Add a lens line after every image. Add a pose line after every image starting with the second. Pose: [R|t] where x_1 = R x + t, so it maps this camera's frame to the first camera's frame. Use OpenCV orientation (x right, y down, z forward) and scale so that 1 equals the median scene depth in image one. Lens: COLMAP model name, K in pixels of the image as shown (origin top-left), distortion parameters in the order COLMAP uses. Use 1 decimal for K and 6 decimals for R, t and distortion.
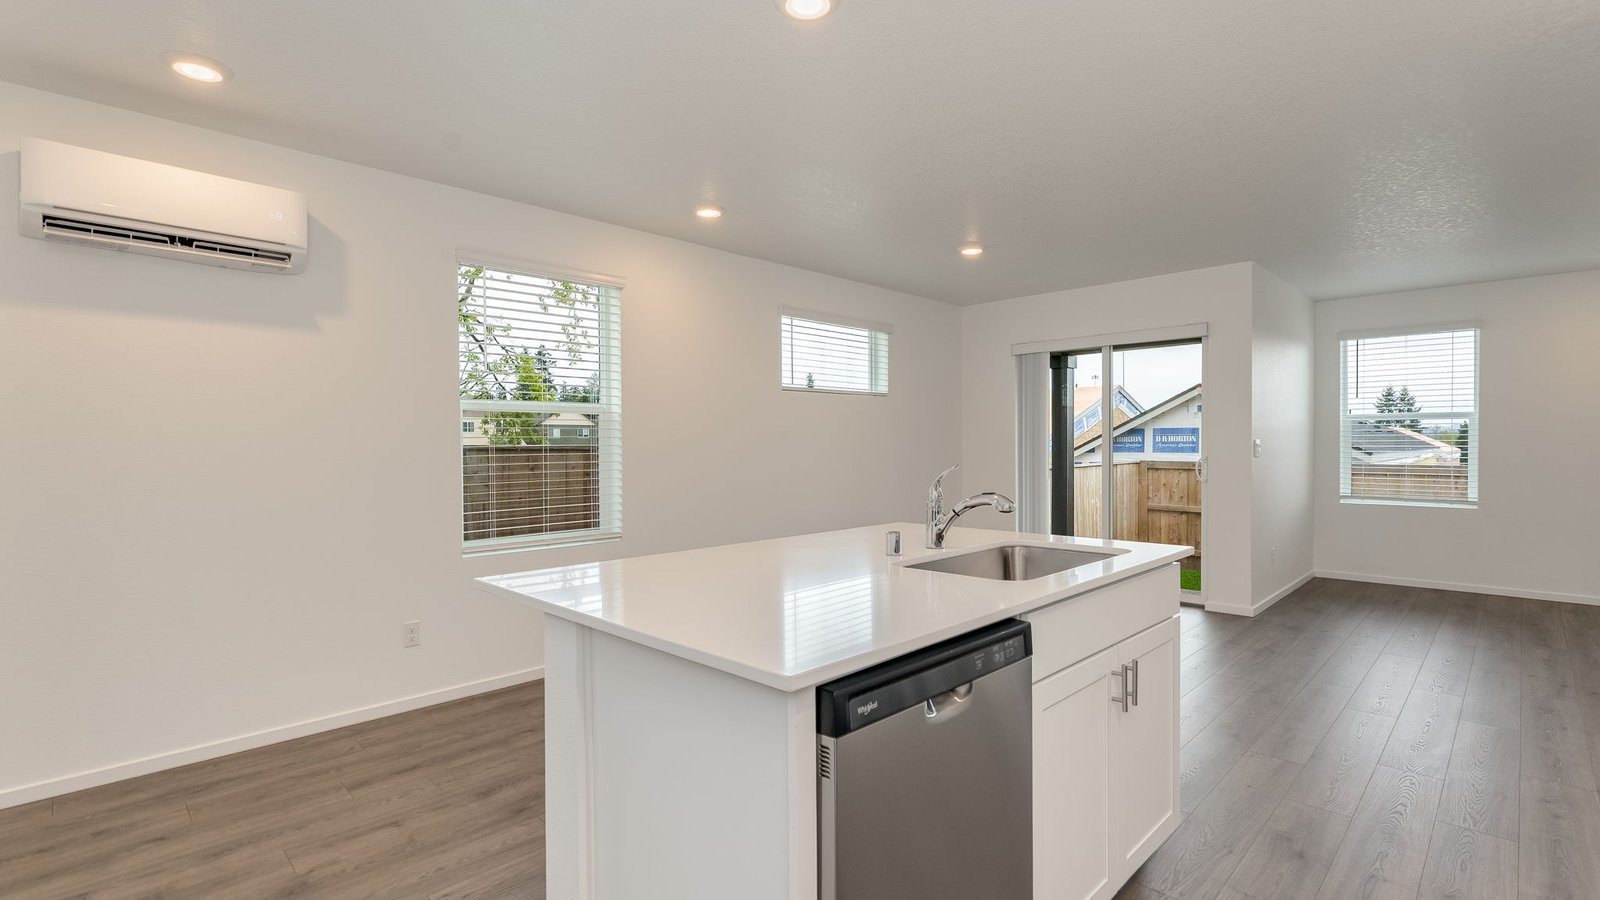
lens RADIAL K [[770.8, 0, 794.3], [0, 770.8, 444.9], [0, 0, 1]] dist [-0.000565, -0.000166]
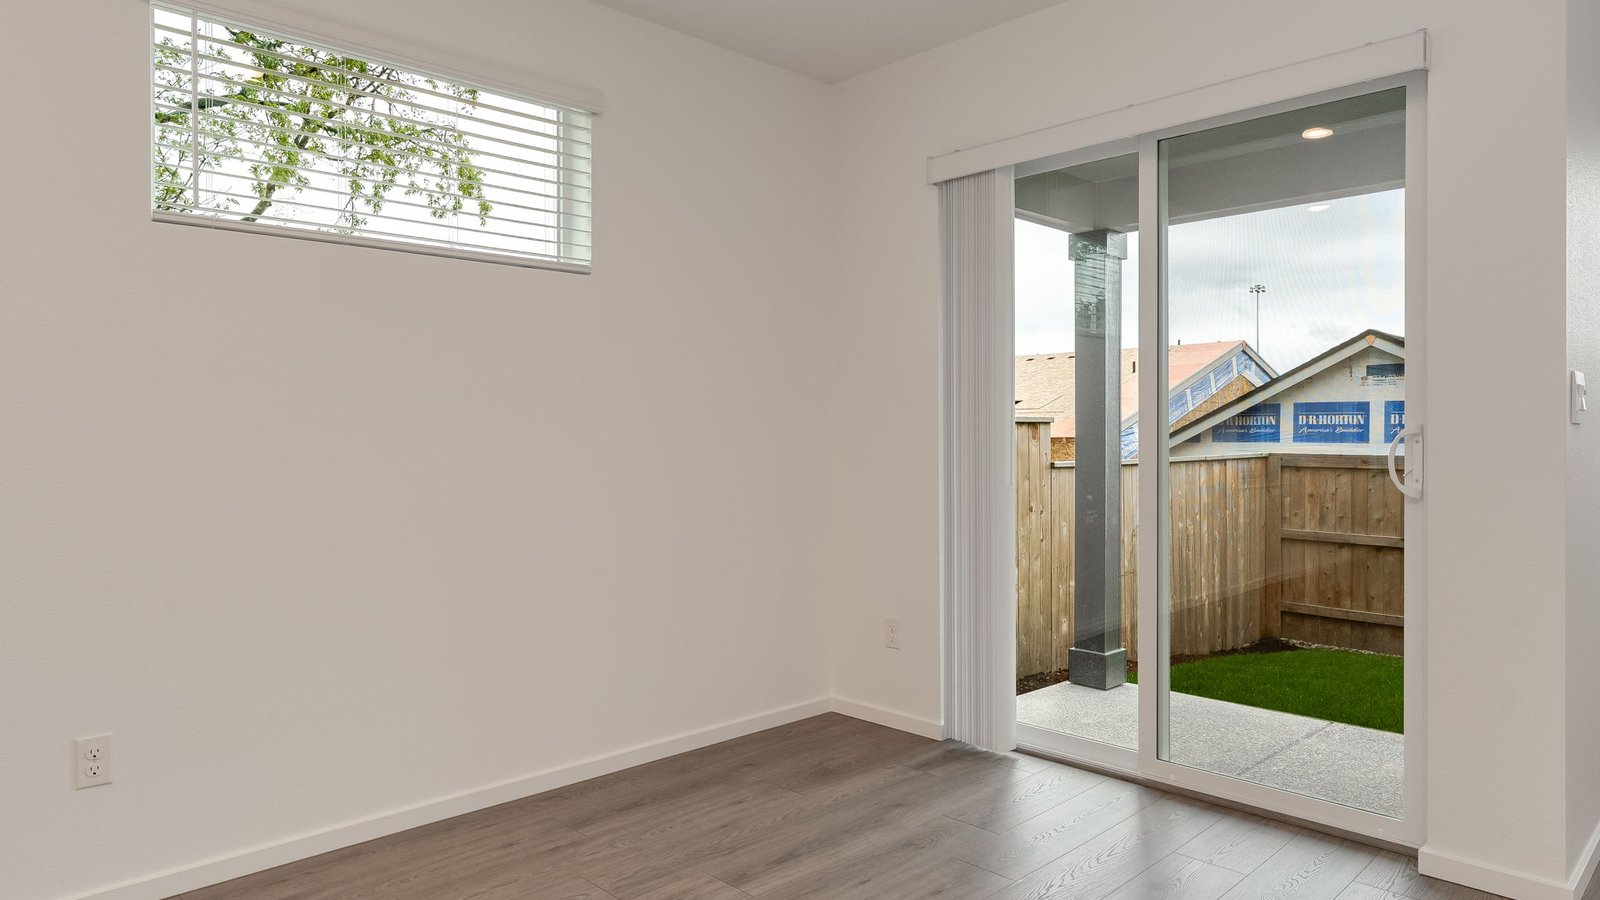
lens RADIAL K [[1021.1, 0, 795.3], [0, 1021.1, 418.5], [0, 0, 1]] dist [0.003224, 0.000301]
pose [[0.999708, 0.006790, -0.023196, 0.109415], [-0.007166, 0.999844, -0.016167, 0.008843], [0.023082, 0.016329, 0.999600, 0.221088]]
